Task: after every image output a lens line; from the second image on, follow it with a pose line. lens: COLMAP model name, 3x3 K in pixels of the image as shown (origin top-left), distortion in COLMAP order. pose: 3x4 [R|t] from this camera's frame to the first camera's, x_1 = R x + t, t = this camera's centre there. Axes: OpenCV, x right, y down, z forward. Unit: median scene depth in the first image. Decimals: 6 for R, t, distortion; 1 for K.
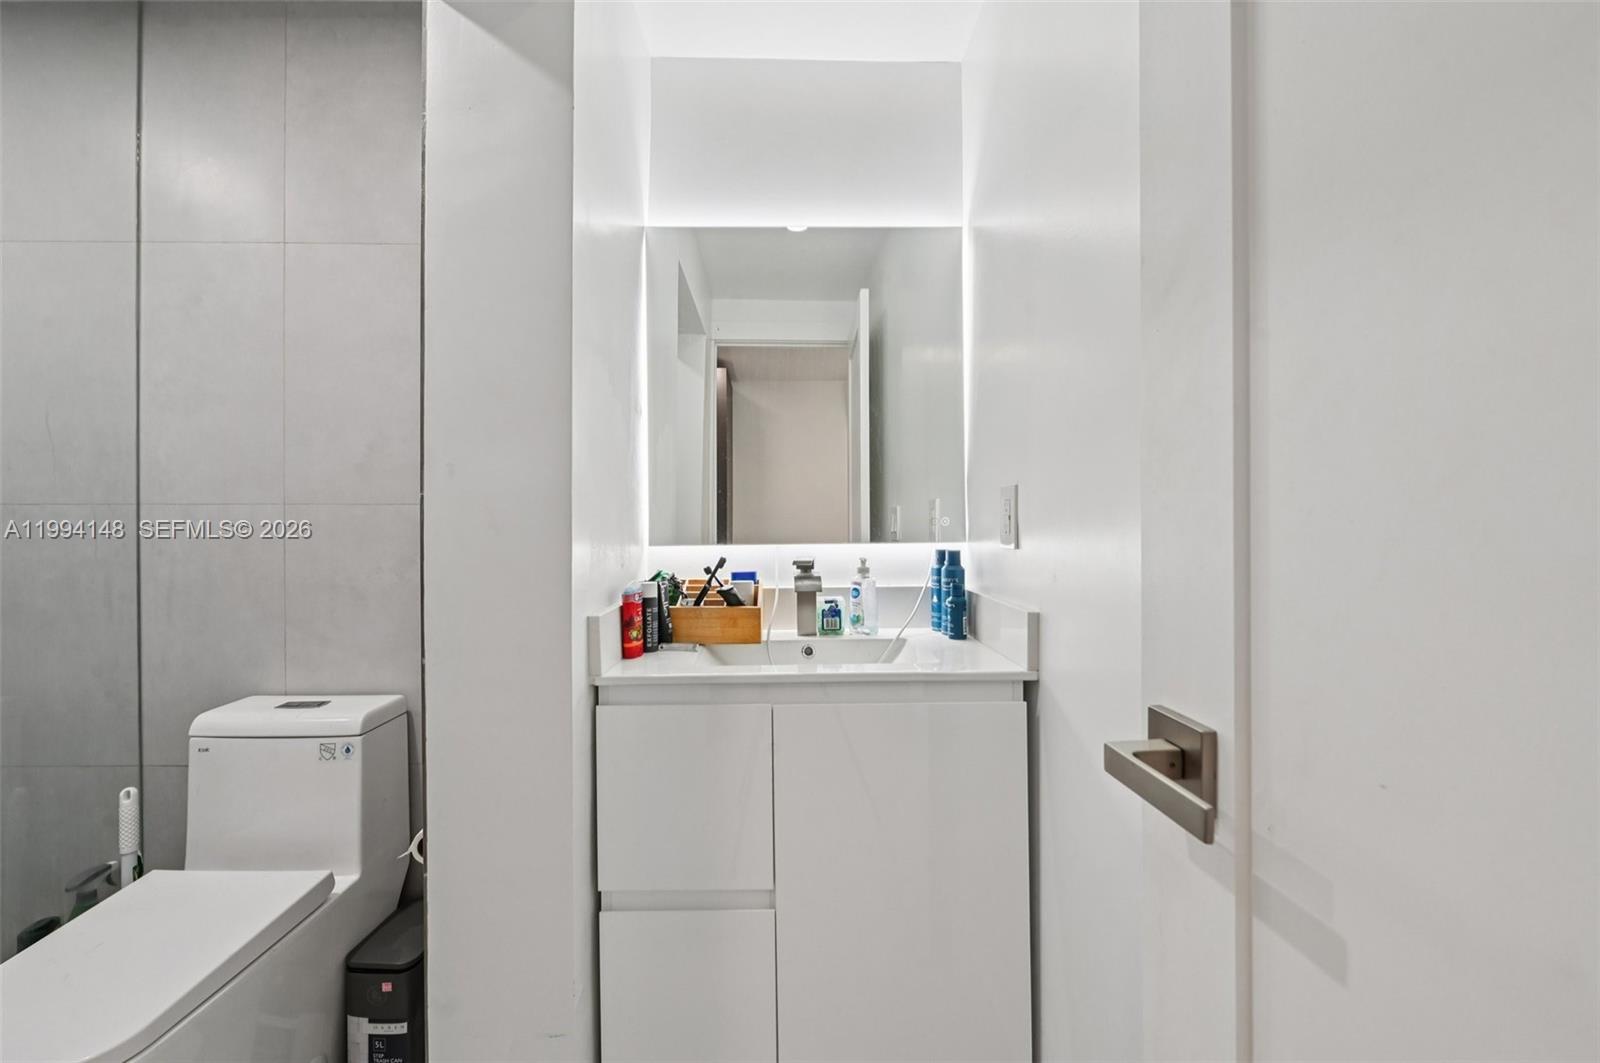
lens RADIAL K [[643.0, 0, 802.3], [0, 643.0, 525.8], [0, 0, 1]] dist [0.002261, -0.002248]
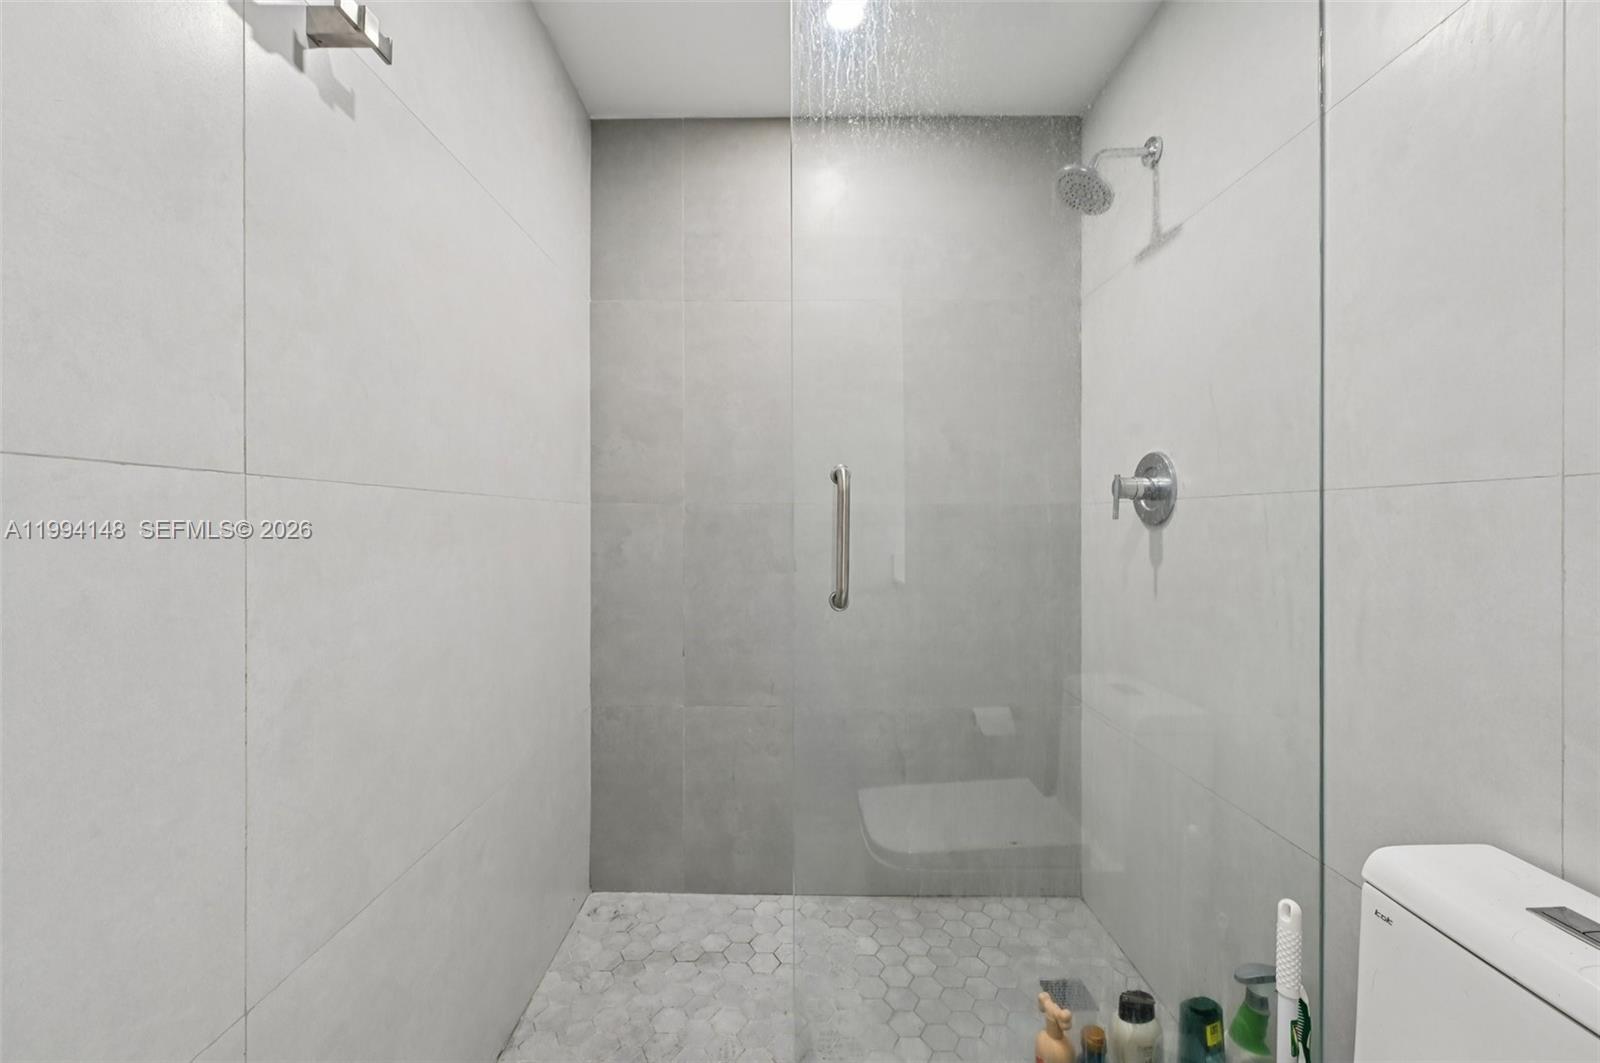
lens RADIAL K [[643.0, 0, 802.3], [0, 643.0, 525.8], [0, 0, 1]] dist [0.002261, -0.002248]
pose [[-0.016341, 0.008040, -0.999834, -0.322002], [0.002400, 0.999965, 0.008001, -0.001854], [0.999864, -0.002269, -0.016360, 0.447450]]
